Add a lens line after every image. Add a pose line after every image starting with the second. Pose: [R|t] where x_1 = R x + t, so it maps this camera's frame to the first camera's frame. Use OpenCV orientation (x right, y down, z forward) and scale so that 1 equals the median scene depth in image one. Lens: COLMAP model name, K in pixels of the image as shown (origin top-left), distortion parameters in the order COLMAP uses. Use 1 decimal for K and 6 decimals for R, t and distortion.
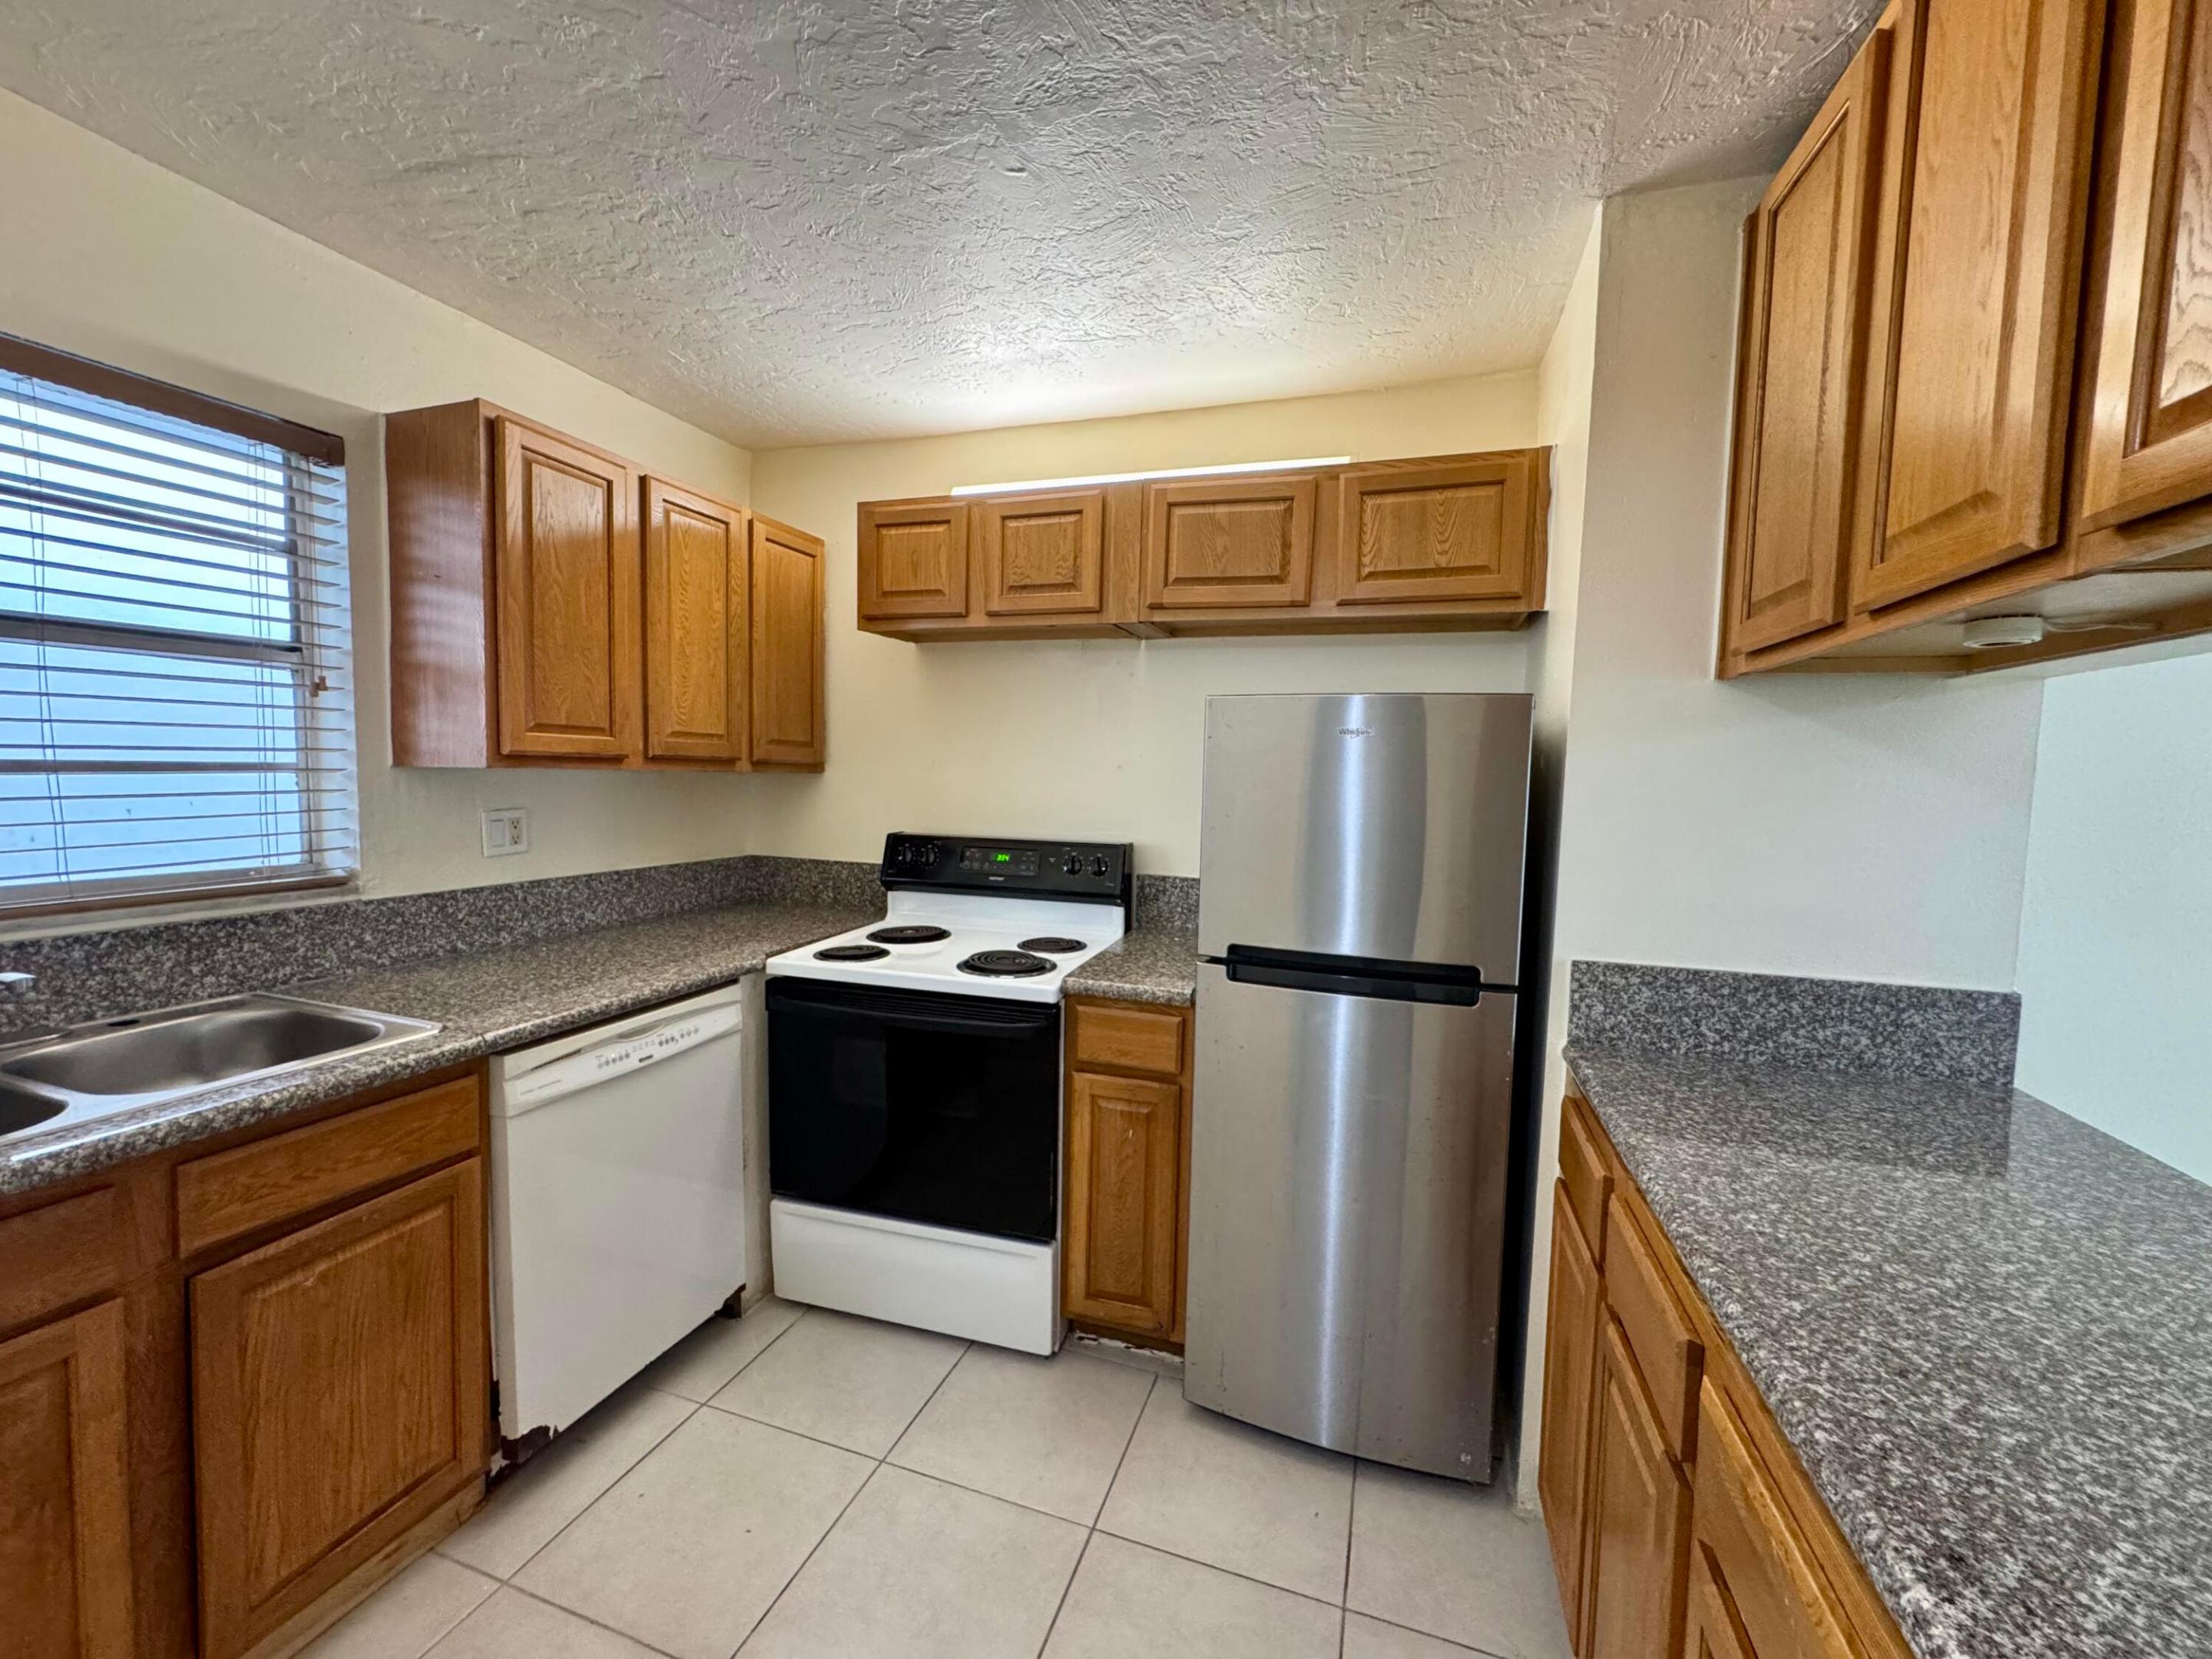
lens RADIAL K [[889.0, 0, 1106.0], [0, 889.0, 829.5], [0, 0, 1]] dist [-0.001771, -0.000174]
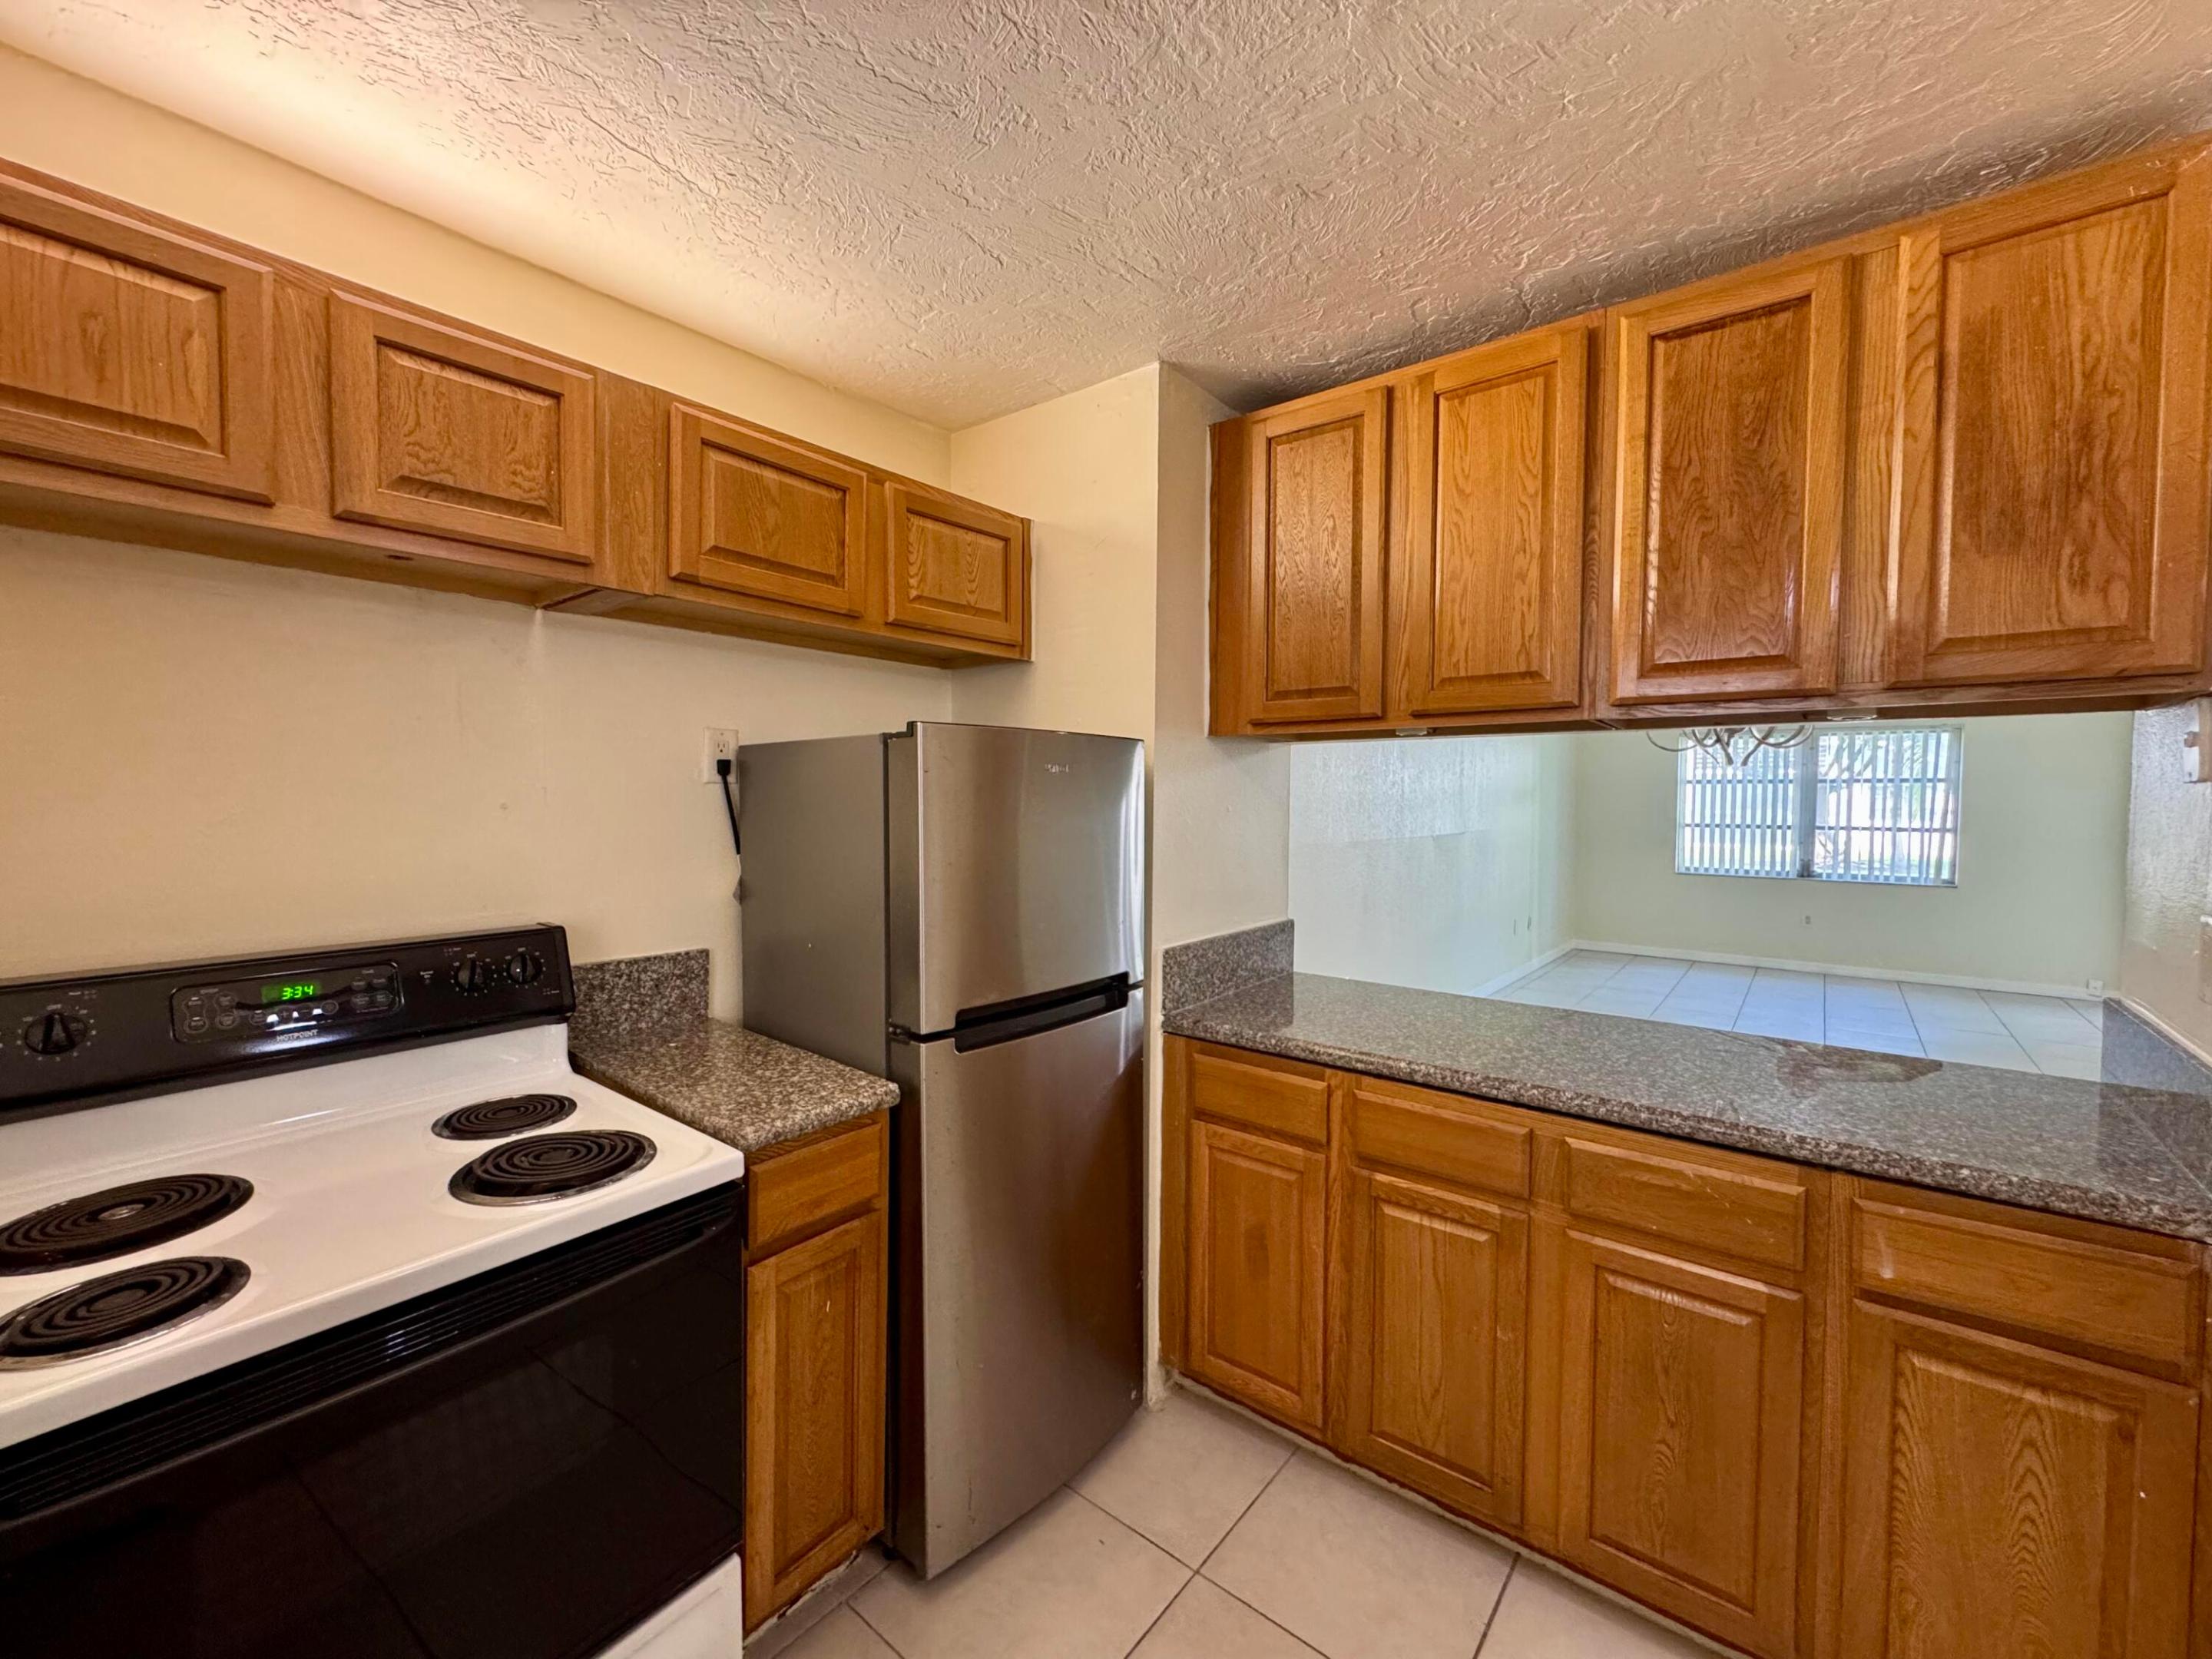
lens RADIAL K [[889.0, 0, 1106.0], [0, 889.0, 829.5], [0, 0, 1]] dist [-0.001771, -0.000174]
pose [[0.346665, -0.058798, 0.936144, -0.545092], [0.068082, 0.996978, 0.037407, -0.062044], [-0.935515, 0.050767, 0.349620, 0.495879]]
